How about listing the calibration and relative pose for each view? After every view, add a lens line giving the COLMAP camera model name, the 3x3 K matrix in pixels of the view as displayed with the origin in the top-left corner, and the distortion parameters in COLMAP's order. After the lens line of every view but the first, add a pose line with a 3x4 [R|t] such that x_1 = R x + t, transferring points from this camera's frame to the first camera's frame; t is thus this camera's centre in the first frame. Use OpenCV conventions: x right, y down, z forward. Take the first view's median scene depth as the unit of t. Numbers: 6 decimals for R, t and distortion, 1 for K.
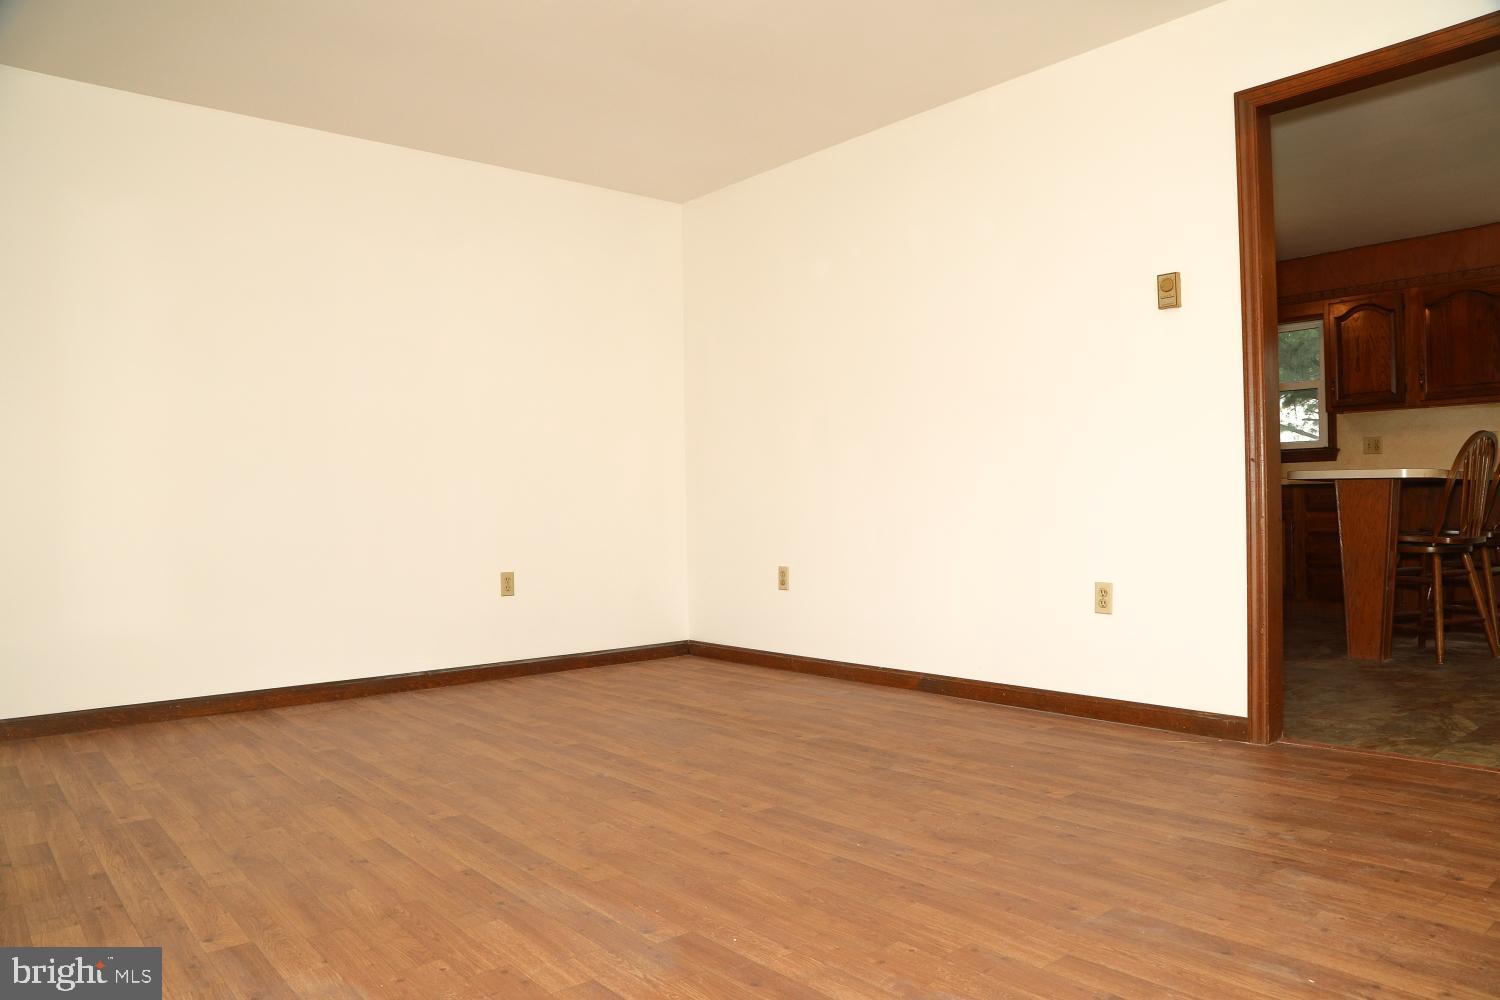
lens RADIAL K [[1021.1, 0, 747.8], [0, 1021.1, 505.8], [0, 0, 1]] dist [-0.123932, 0.062059]
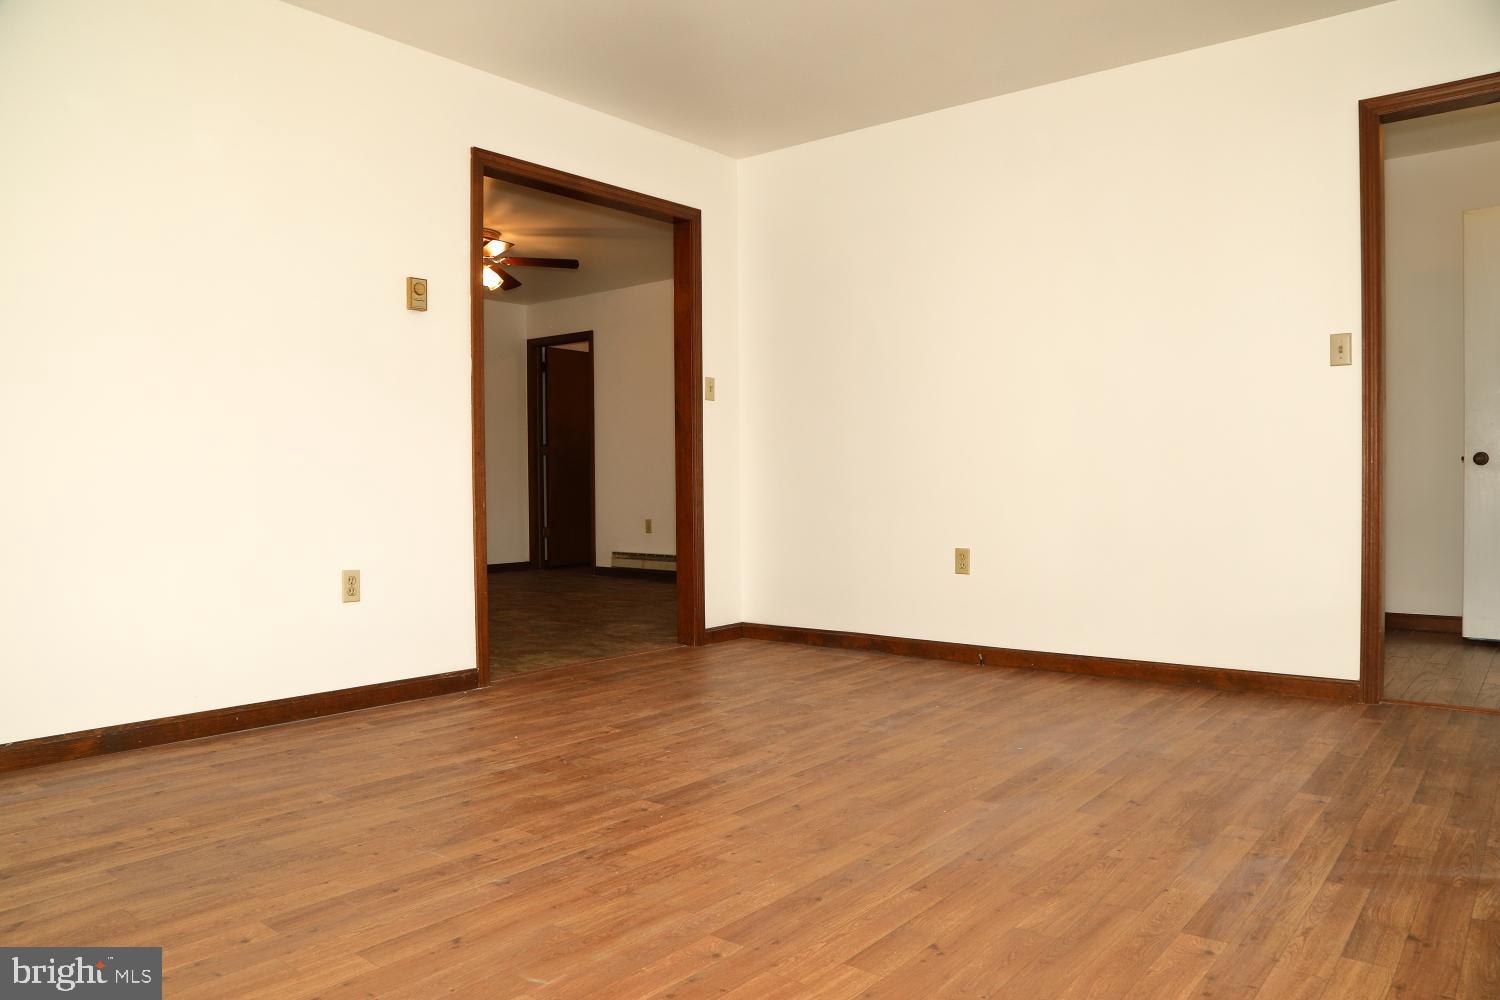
lens RADIAL K [[1045.0, 0, 746.3], [0, 1045.0, 503.2], [0, 0, 1]] dist [-0.119458, 0.058742]
pose [[-0.179219, 0.001074, 0.983809, -1.169890], [0.012012, 0.999927, 0.001097, 0.024104], [-0.983736, 0.012014, -0.179219, 1.333372]]
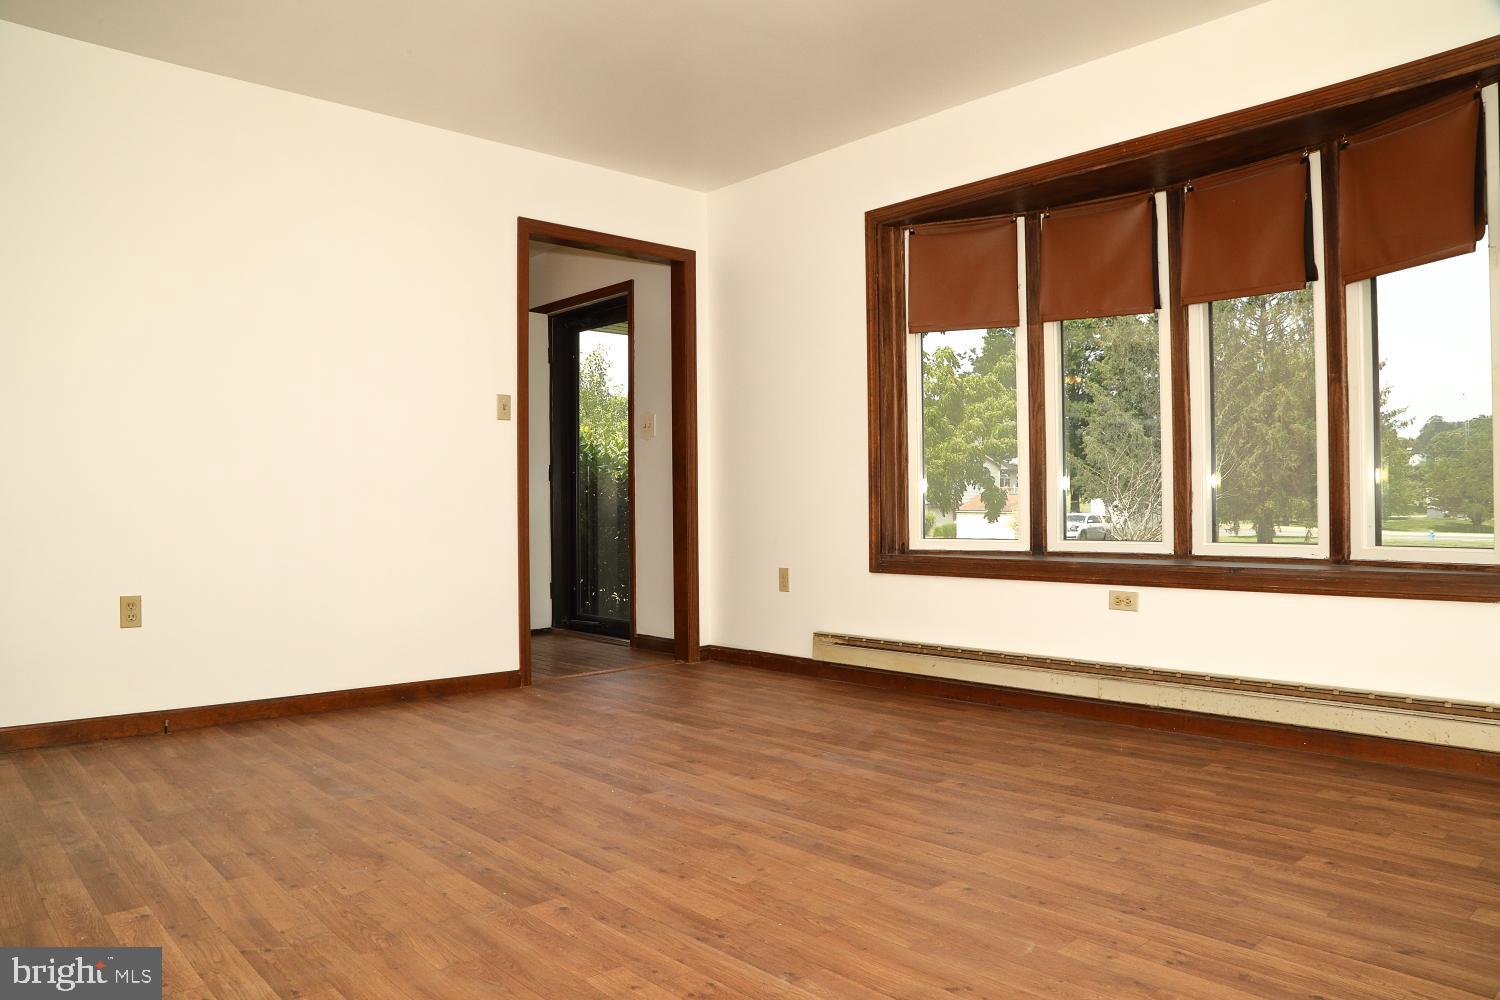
lens RADIAL K [[1021.1, 0, 747.8], [0, 1021.1, 505.8], [0, 0, 1]] dist [-0.123932, 0.062059]
pose [[-0.999052, 0.026811, -0.034306, -0.151140], [0.026916, 0.999634, -0.002602, 0.006147], [0.034224, -0.003523, -0.999408, 2.166114]]
